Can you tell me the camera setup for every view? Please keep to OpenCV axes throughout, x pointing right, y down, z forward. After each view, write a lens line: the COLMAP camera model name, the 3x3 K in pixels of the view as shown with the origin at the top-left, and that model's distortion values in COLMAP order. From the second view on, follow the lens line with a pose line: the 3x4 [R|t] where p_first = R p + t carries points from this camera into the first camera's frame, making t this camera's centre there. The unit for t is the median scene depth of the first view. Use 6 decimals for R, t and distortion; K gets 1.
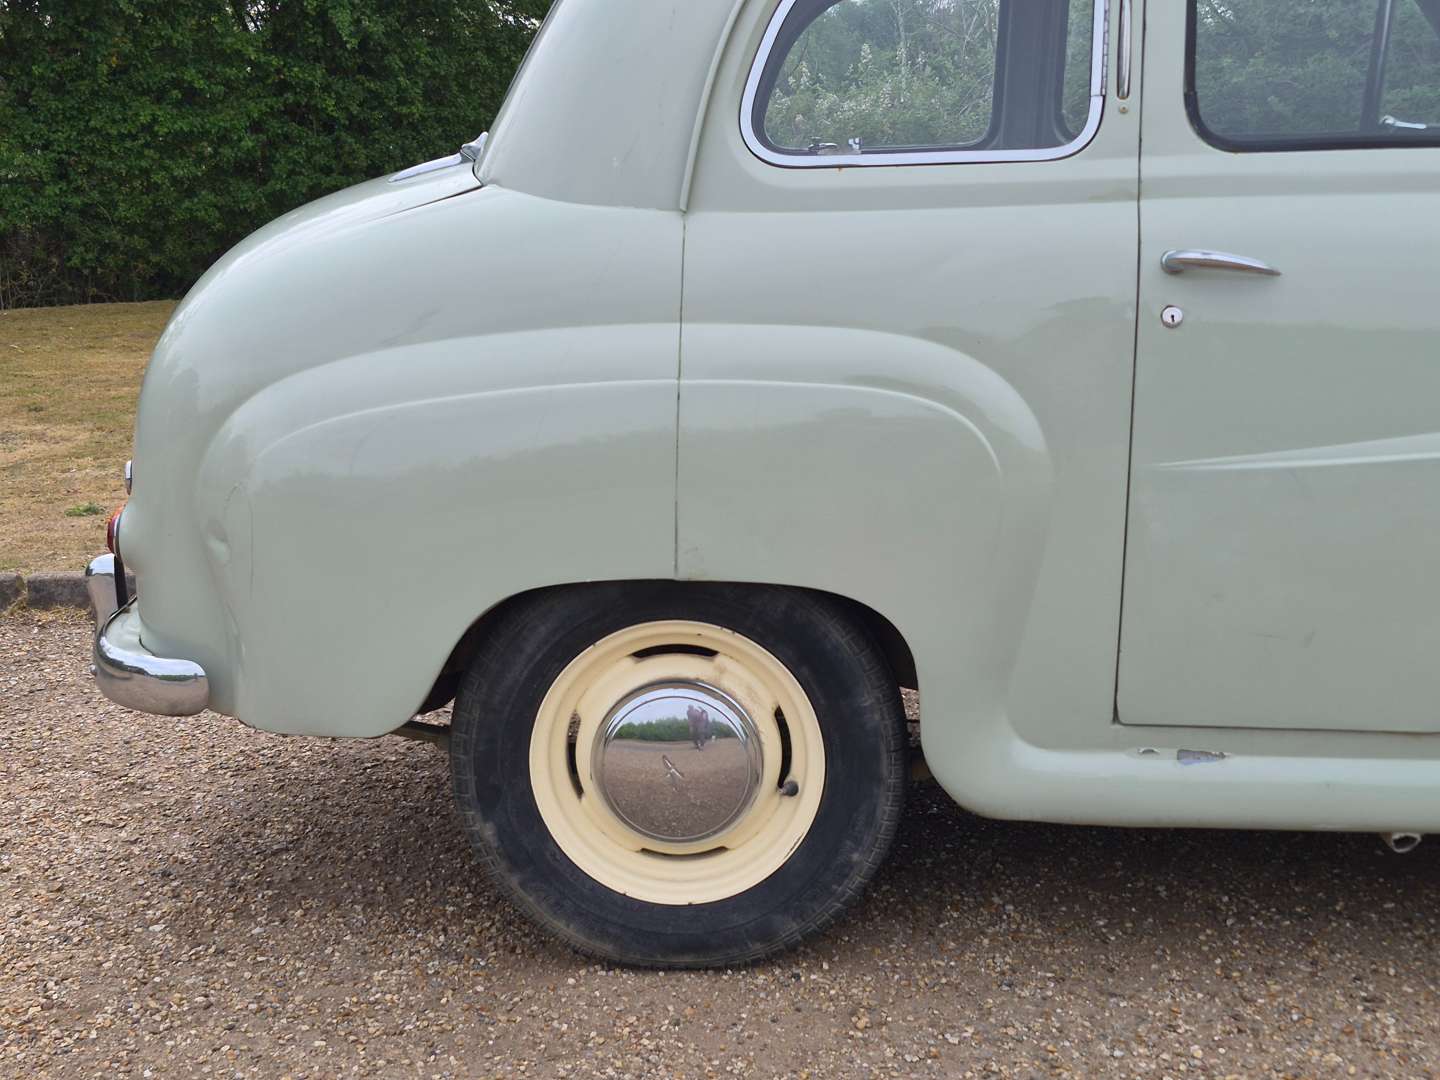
lens RADIAL K [[2014.2, 0, 726.2], [0, 2014.2, 580.0], [0, 0, 1]] dist [0.160979, -0.287938]
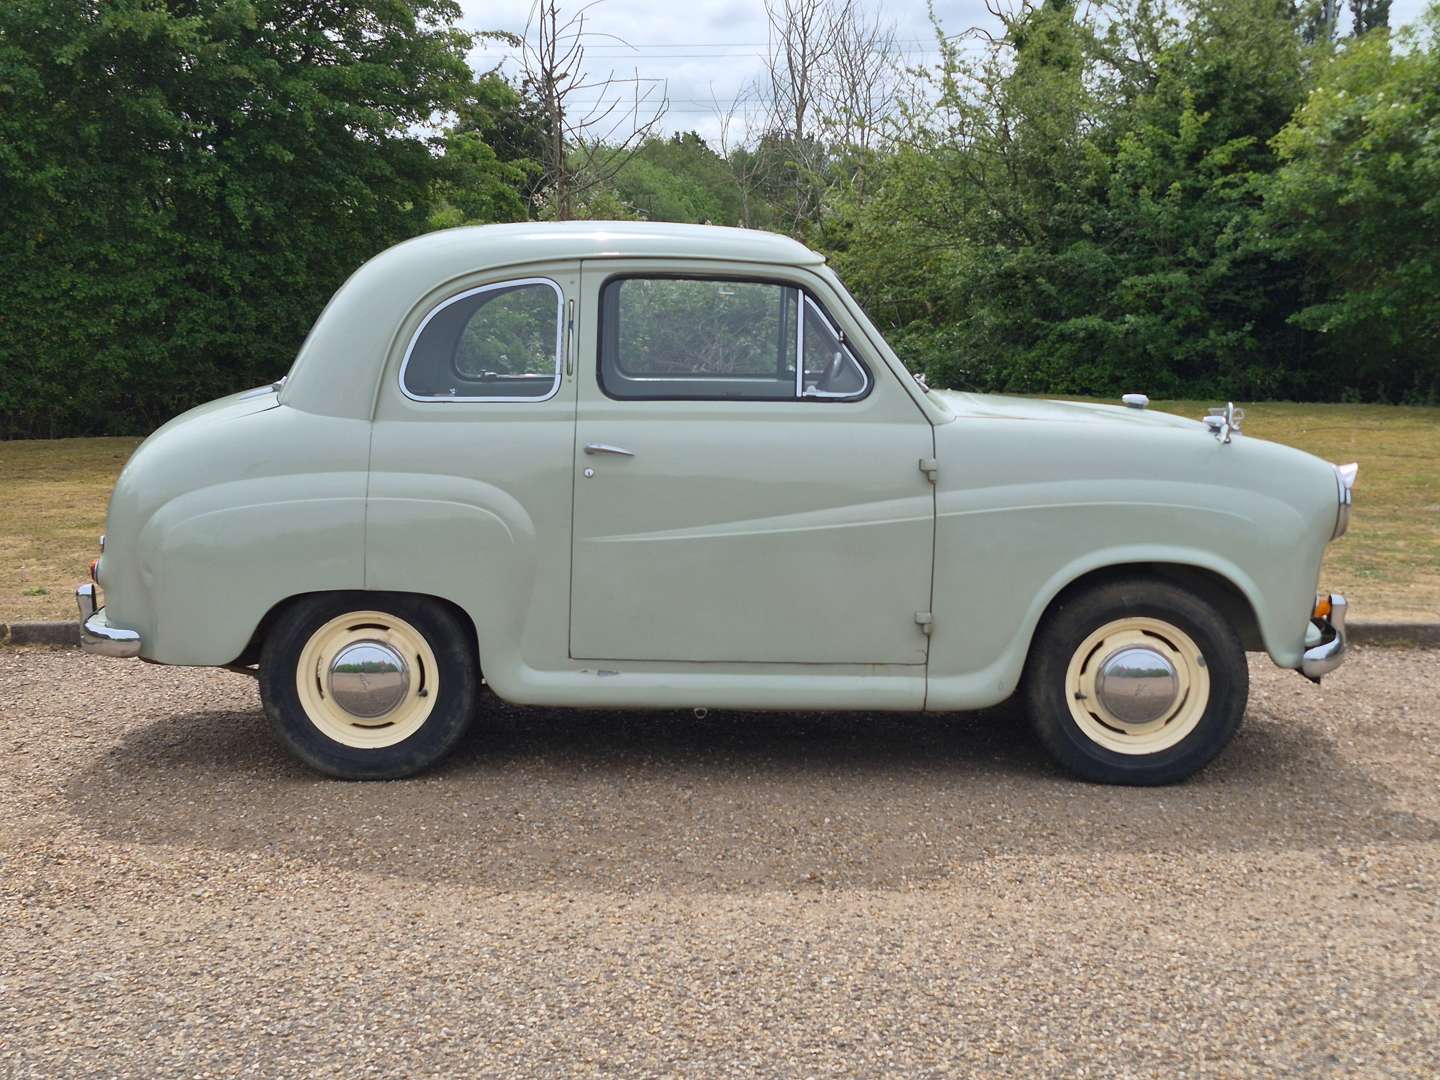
lens RADIAL K [[2014.2, 0, 726.2], [0, 2014.2, 580.0], [0, 0, 1]] dist [0.160979, -0.287938]
pose [[0.998732, 0.009229, 0.049483, 0.184492], [-0.005913, 0.997752, -0.066748, 0.095615], [-0.049987, 0.066371, 0.996542, -0.855614]]
